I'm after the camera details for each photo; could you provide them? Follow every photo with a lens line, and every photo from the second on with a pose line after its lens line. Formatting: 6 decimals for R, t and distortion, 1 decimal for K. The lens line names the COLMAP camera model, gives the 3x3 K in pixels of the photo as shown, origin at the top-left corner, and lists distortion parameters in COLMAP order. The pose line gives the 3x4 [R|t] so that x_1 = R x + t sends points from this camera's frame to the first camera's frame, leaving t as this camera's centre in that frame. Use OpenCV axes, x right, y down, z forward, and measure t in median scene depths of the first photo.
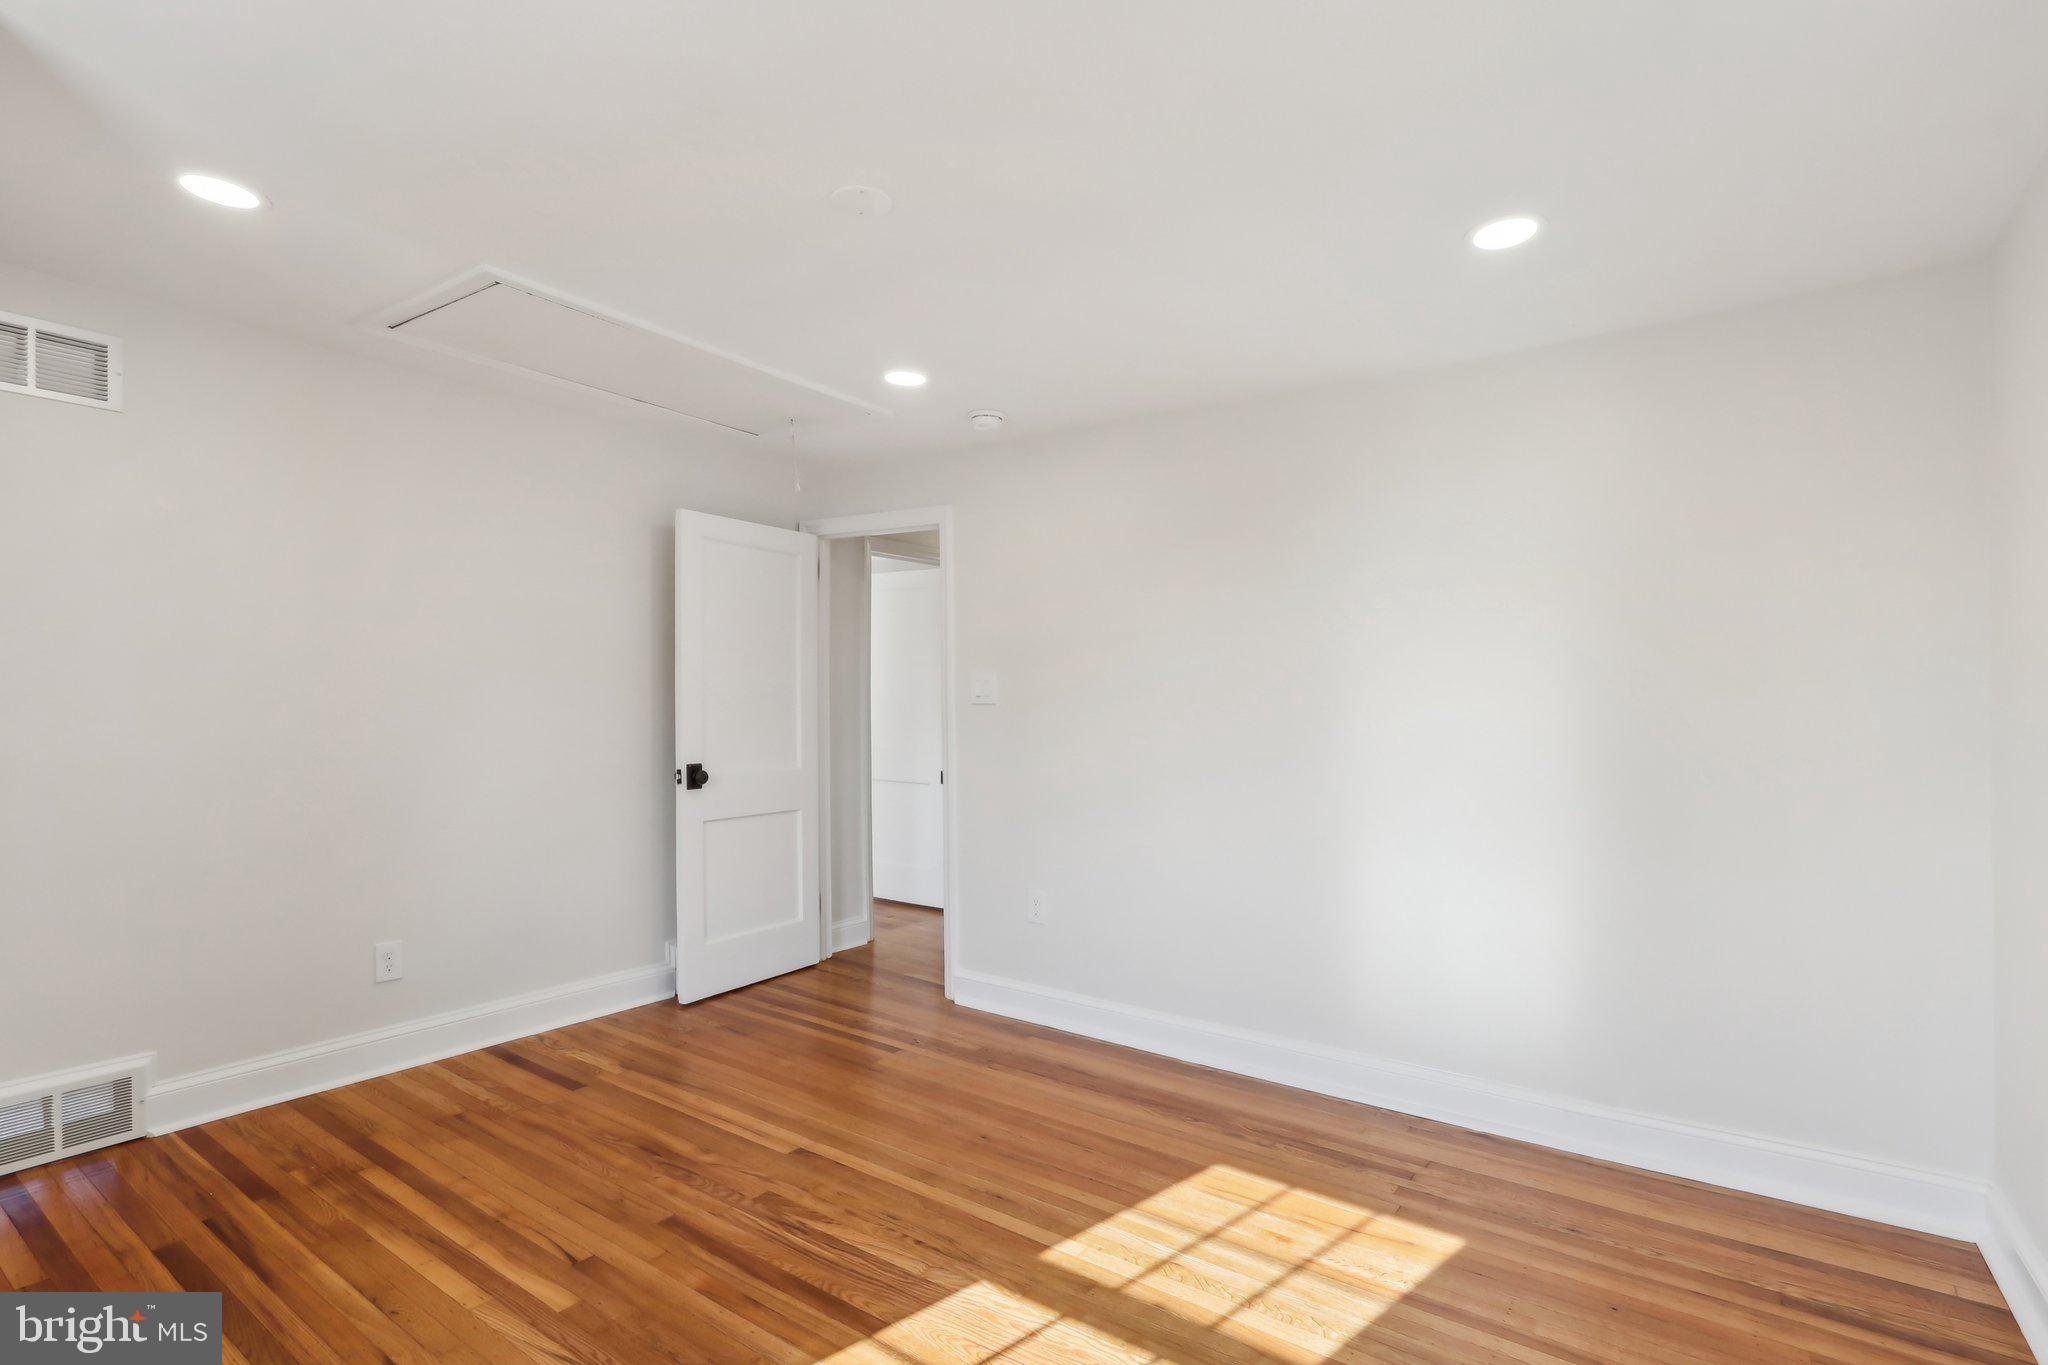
lens RADIAL K [[986.5, 0, 1024.1], [0, 986.5, 712.0], [0, 0, 1]] dist [0.001509, 0.000918]
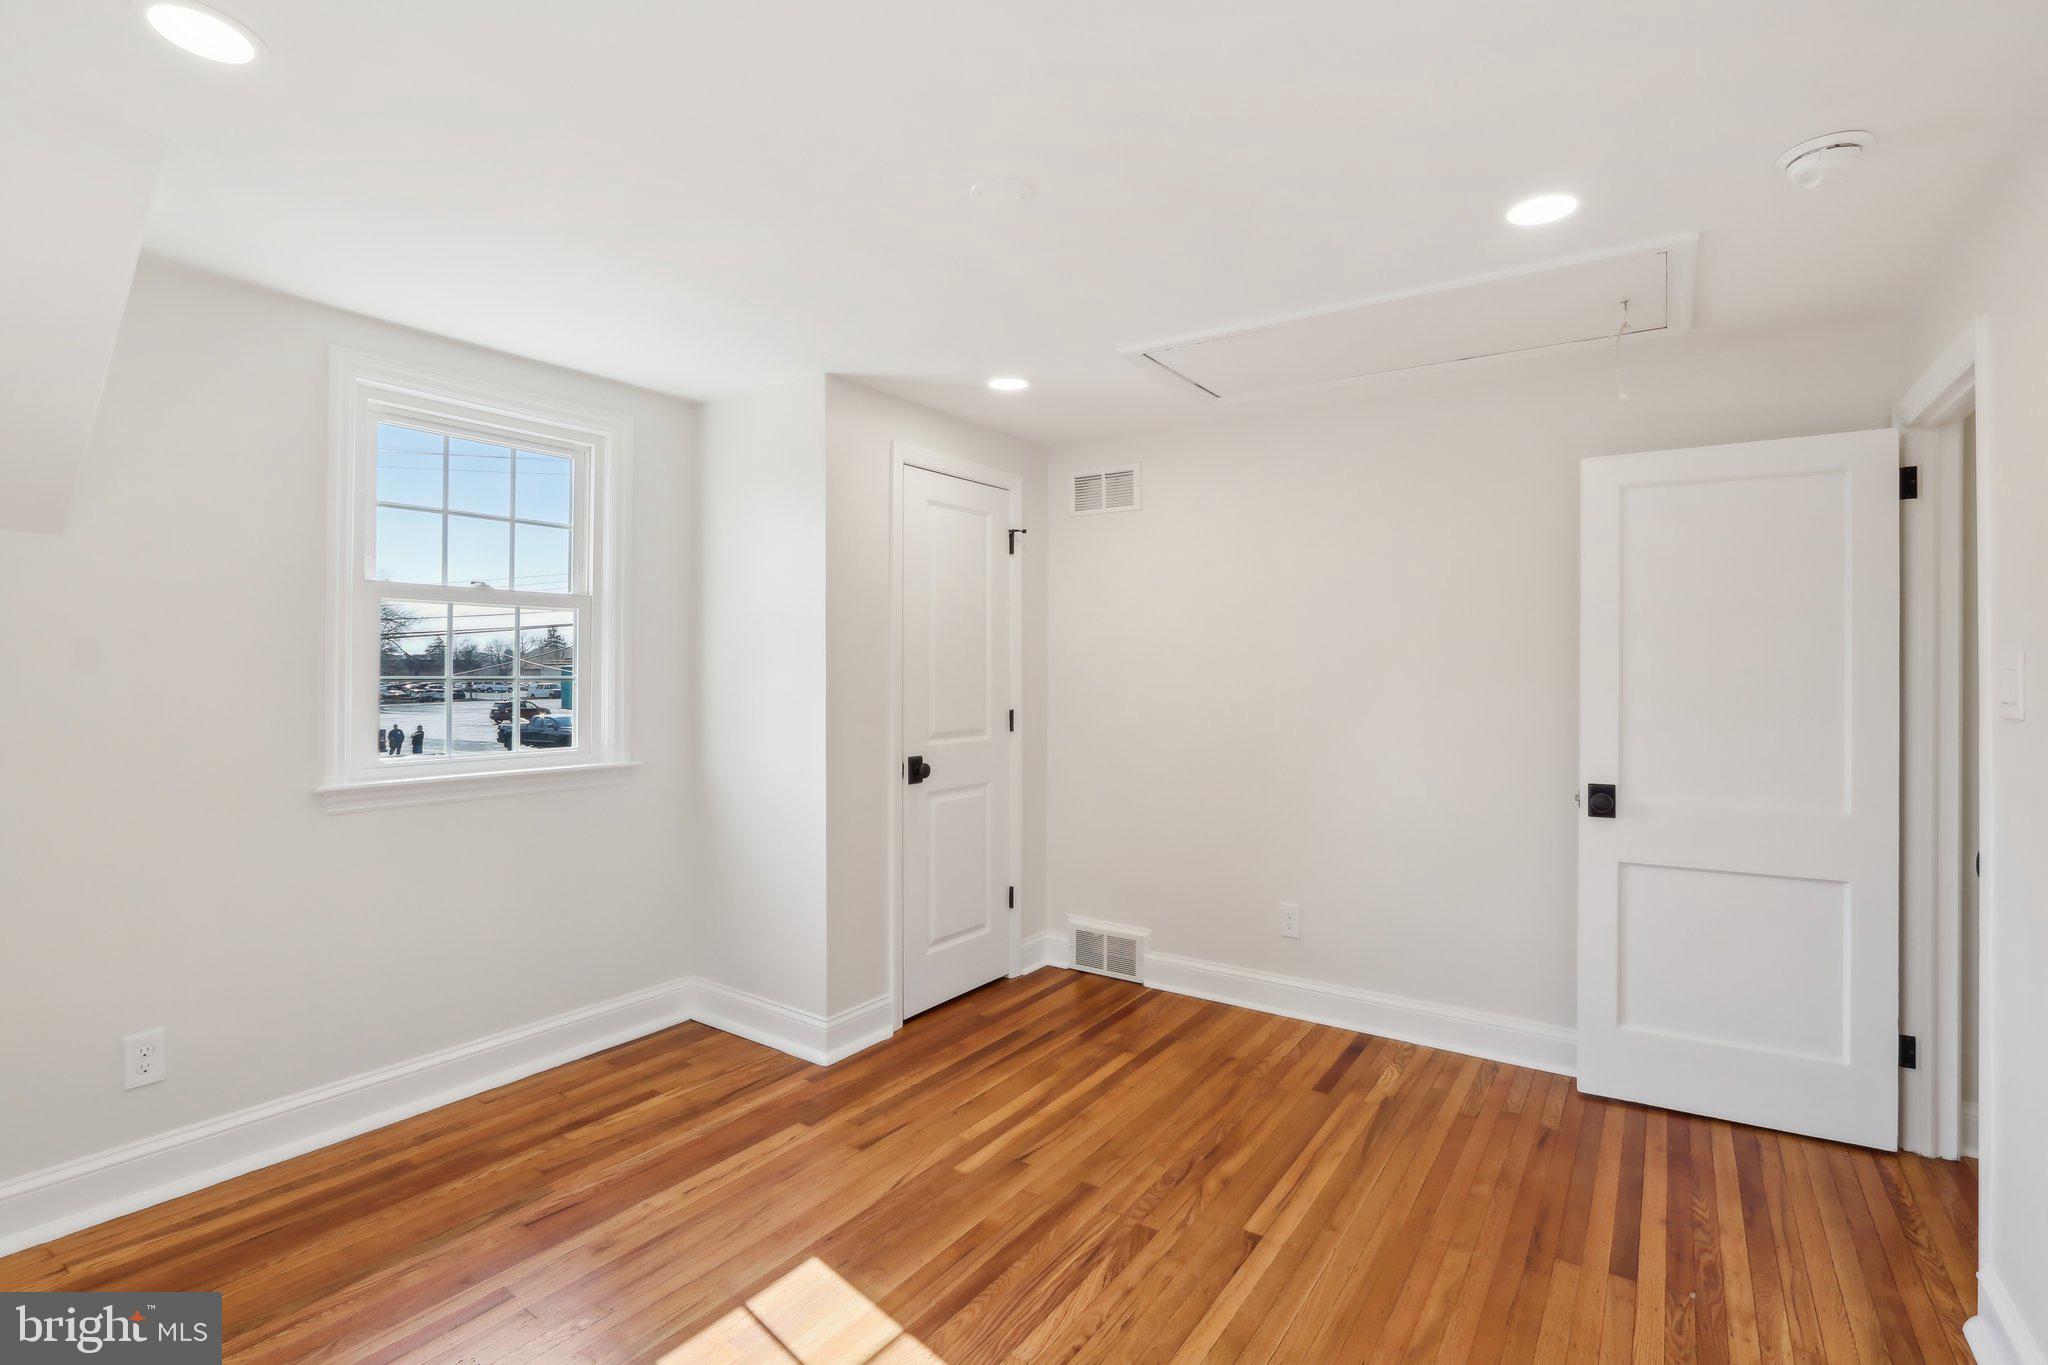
lens RADIAL K [[980.0, 0, 1003.9], [0, 980.0, 662.9], [0, 0, 1]] dist [-0.016318, 0.000608]
pose [[0.009138, -0.021458, -0.999728, 0.629546], [-0.018743, 0.999590, -0.021626, -0.025022], [0.999783, 0.018935, 0.008732, 0.788998]]
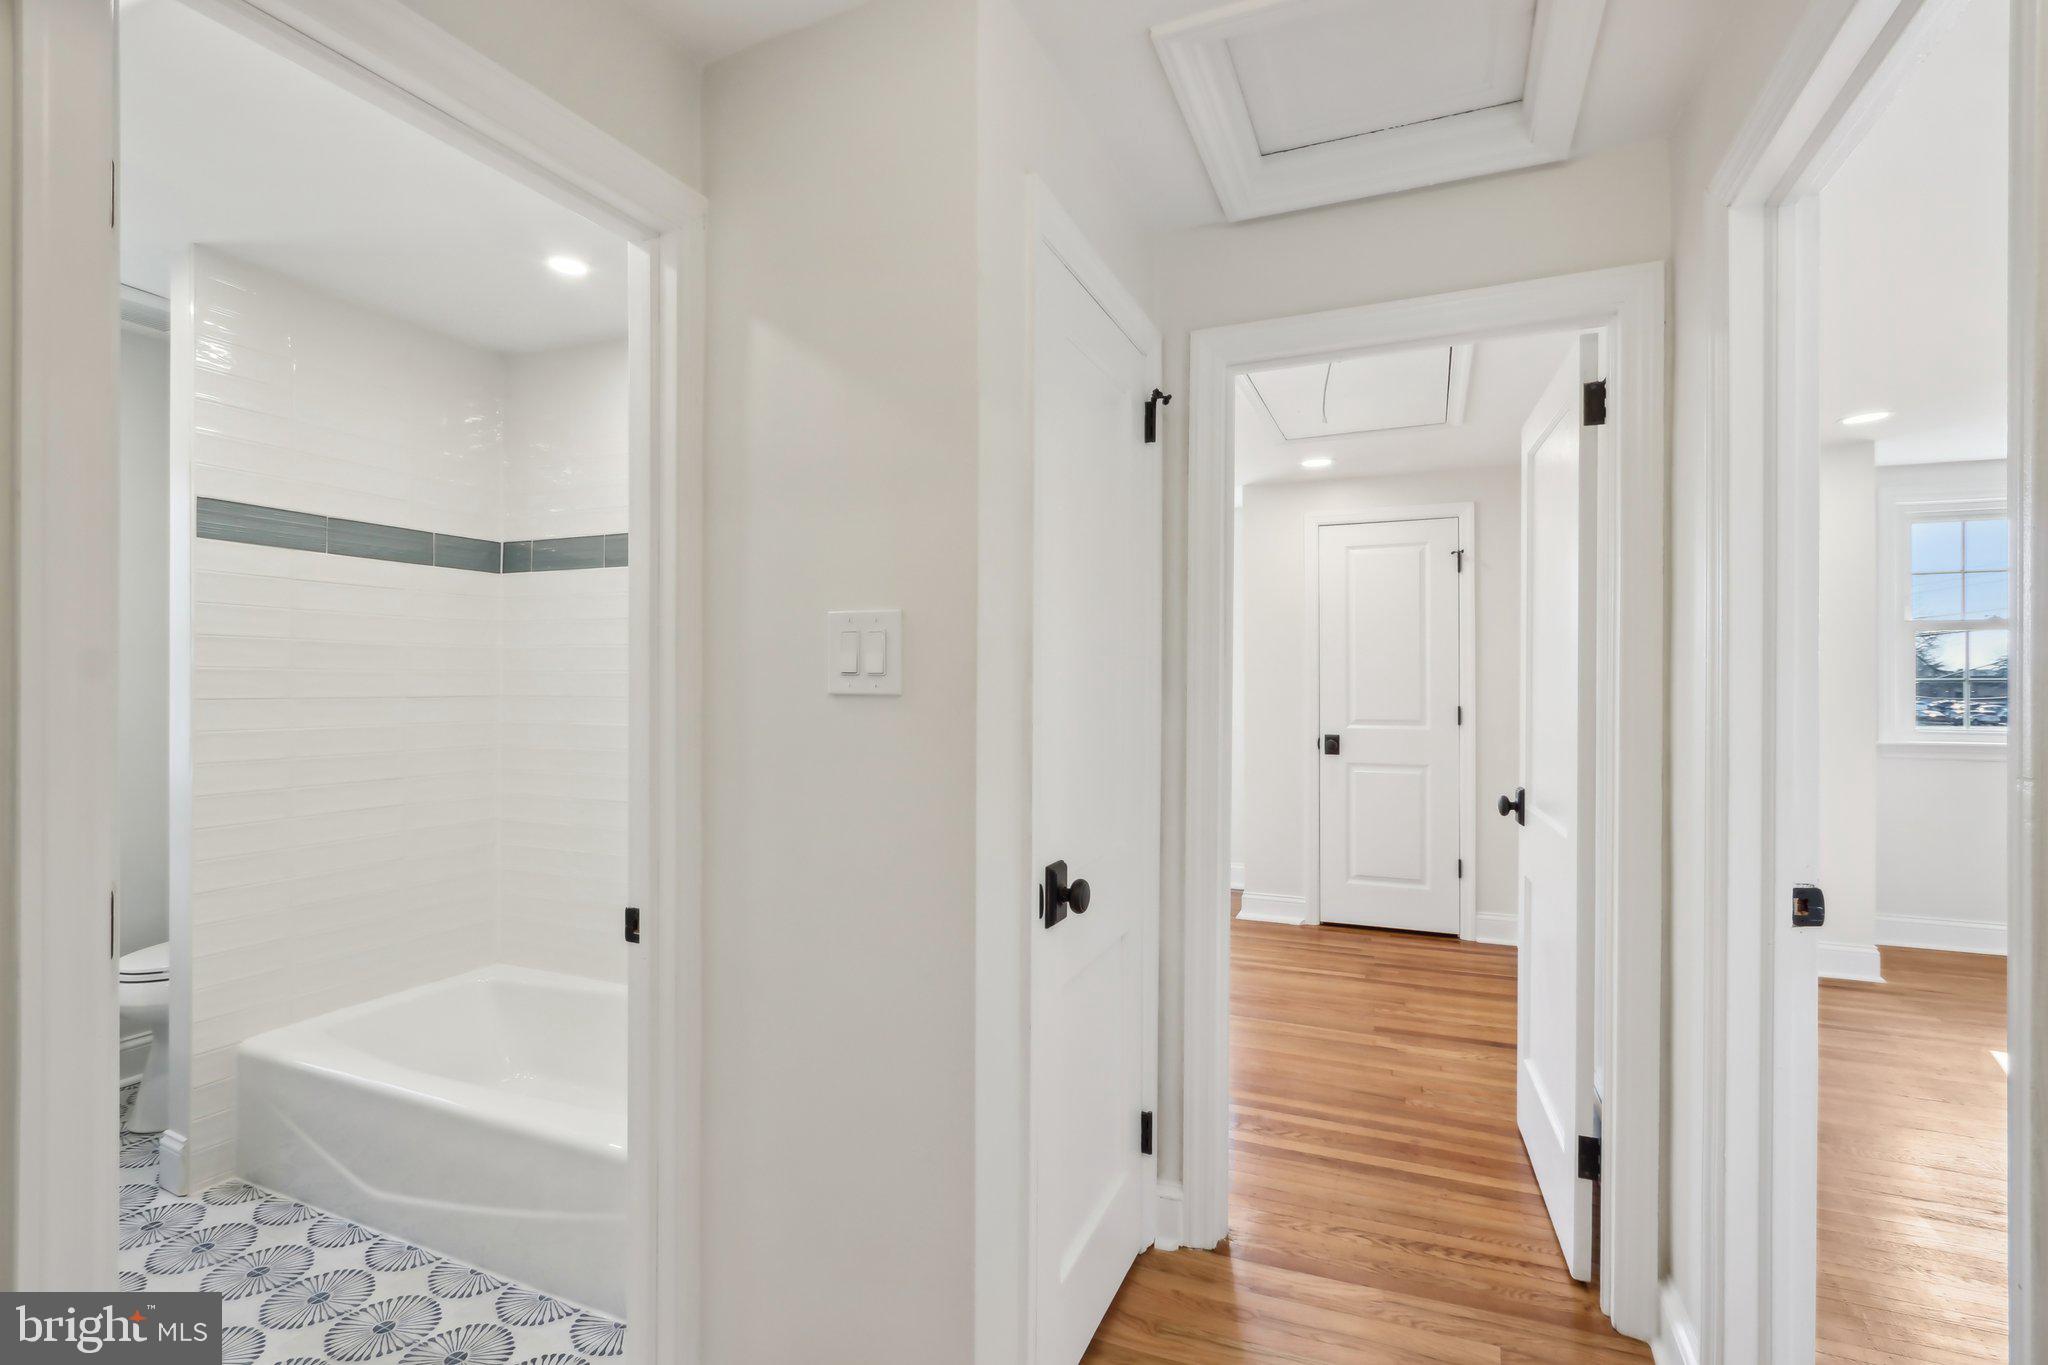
lens RADIAL K [[954.3, 0, 1017.3], [0, 954.3, 673.3], [0, 0, 1]] dist [-0.019447, 0.003805]
pose [[-0.979937, -0.018310, -0.198466, 0.224135], [-0.018891, 0.999821, 0.001031, -0.033010], [0.198412, 0.004760, -0.980107, 2.366257]]
